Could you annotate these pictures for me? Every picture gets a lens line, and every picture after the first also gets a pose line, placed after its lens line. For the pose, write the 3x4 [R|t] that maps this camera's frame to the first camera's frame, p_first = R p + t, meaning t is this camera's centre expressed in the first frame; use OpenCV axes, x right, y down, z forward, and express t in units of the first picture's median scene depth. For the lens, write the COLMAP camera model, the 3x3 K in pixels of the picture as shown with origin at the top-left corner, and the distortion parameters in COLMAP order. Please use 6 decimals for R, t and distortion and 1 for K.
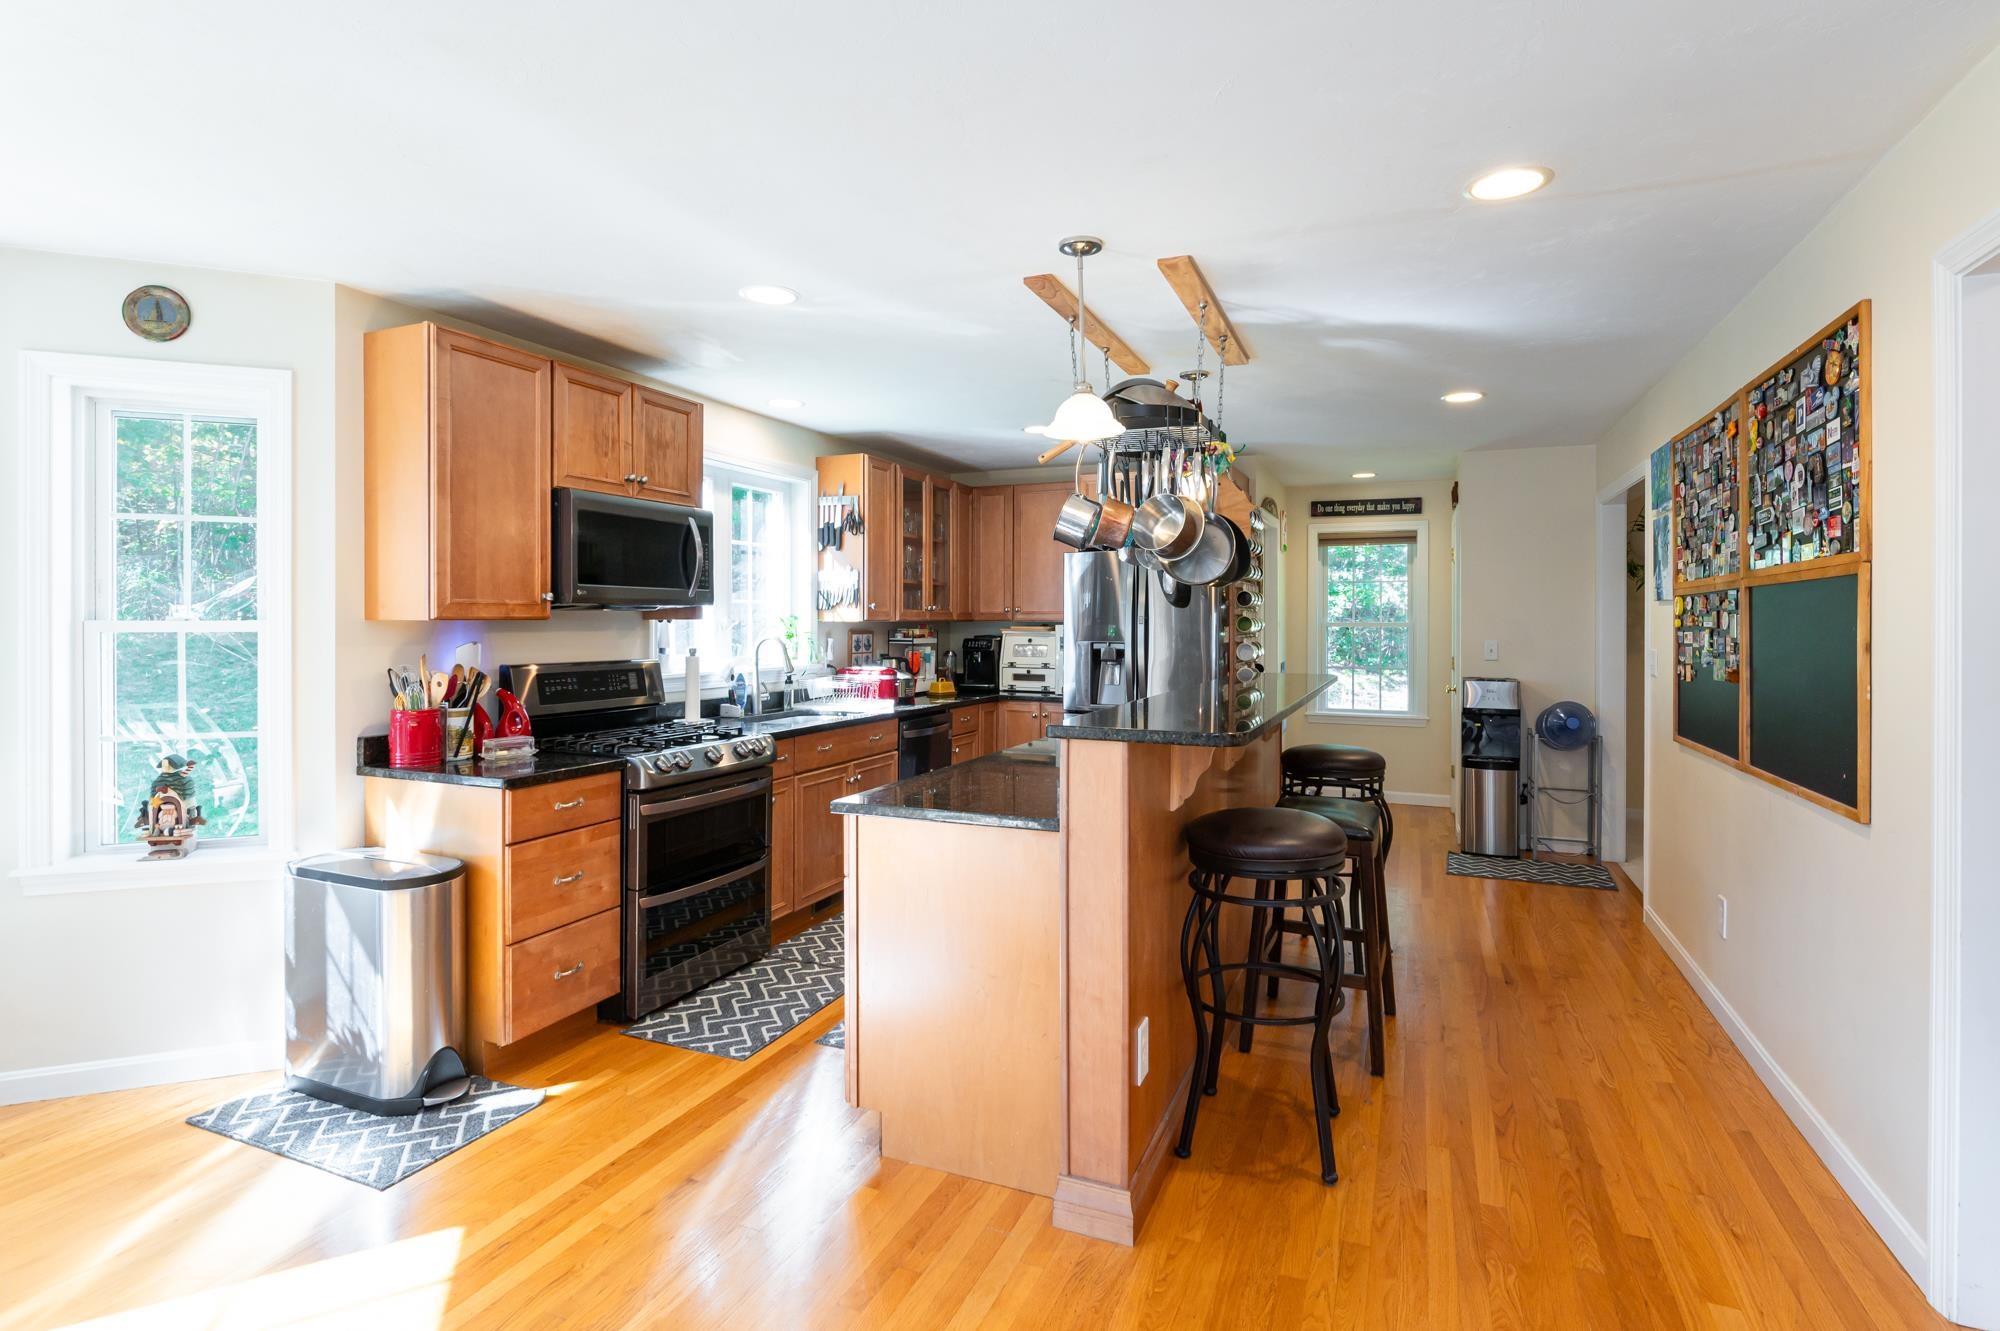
lens RADIAL K [[972.1, 0, 1002.2], [0, 972.1, 627.0], [0, 0, 1]] dist [-0.002389, -0.000695]
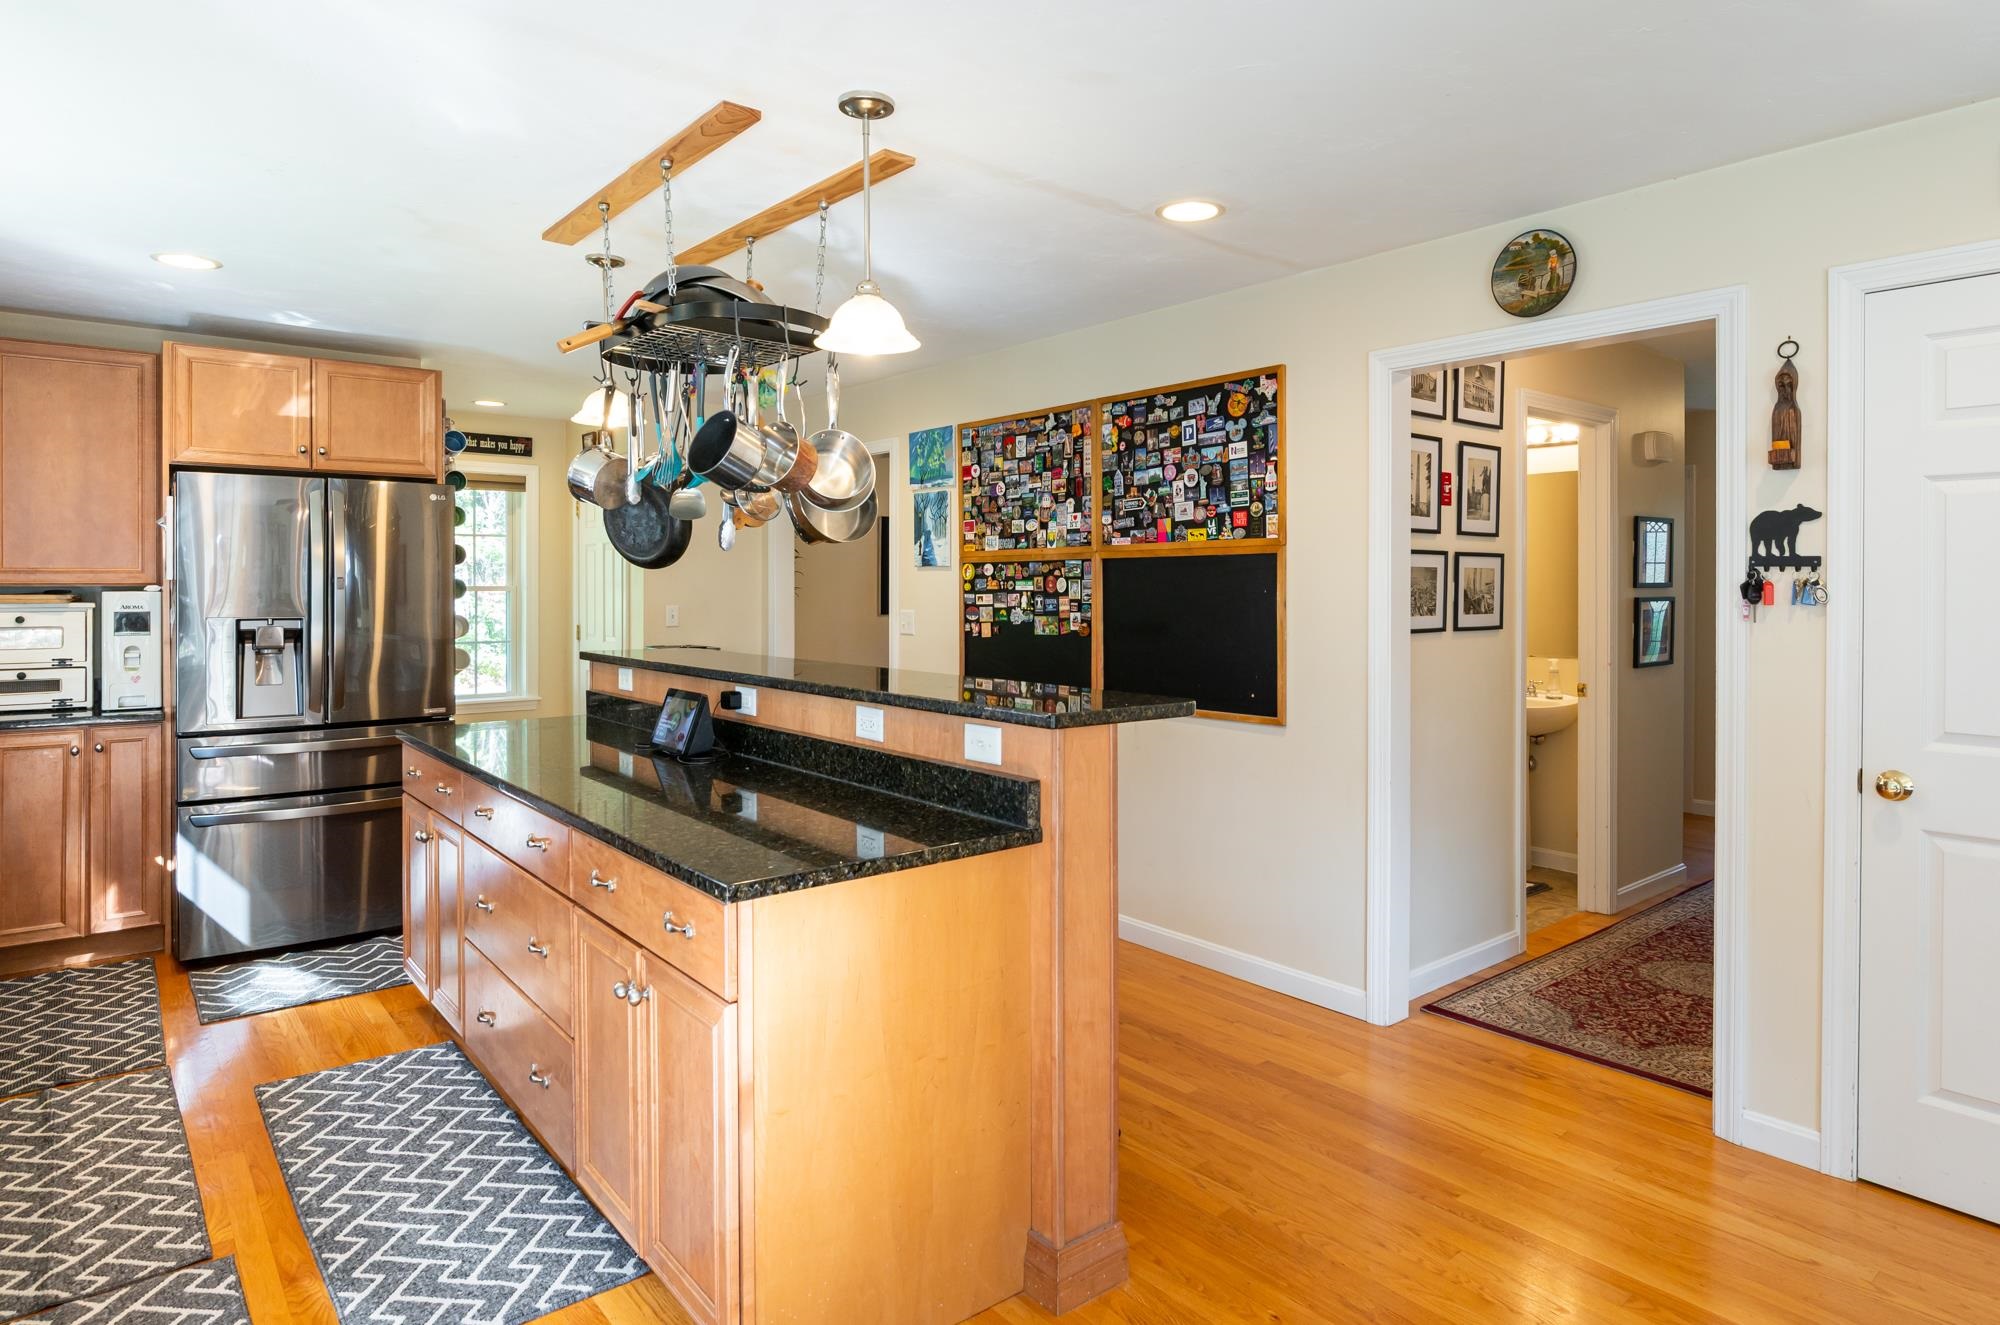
lens RADIAL K [[1139.3, 0, 1000.9], [0, 1139.3, 589.3], [0, 0, 1]] dist [-0.017533, -0.000276]
pose [[0.464783, -0.004639, 0.885412, -0.684554], [0.004786, 0.999985, 0.002726, -0.006732], [-0.885412, 0.002971, 0.464798, 0.490474]]
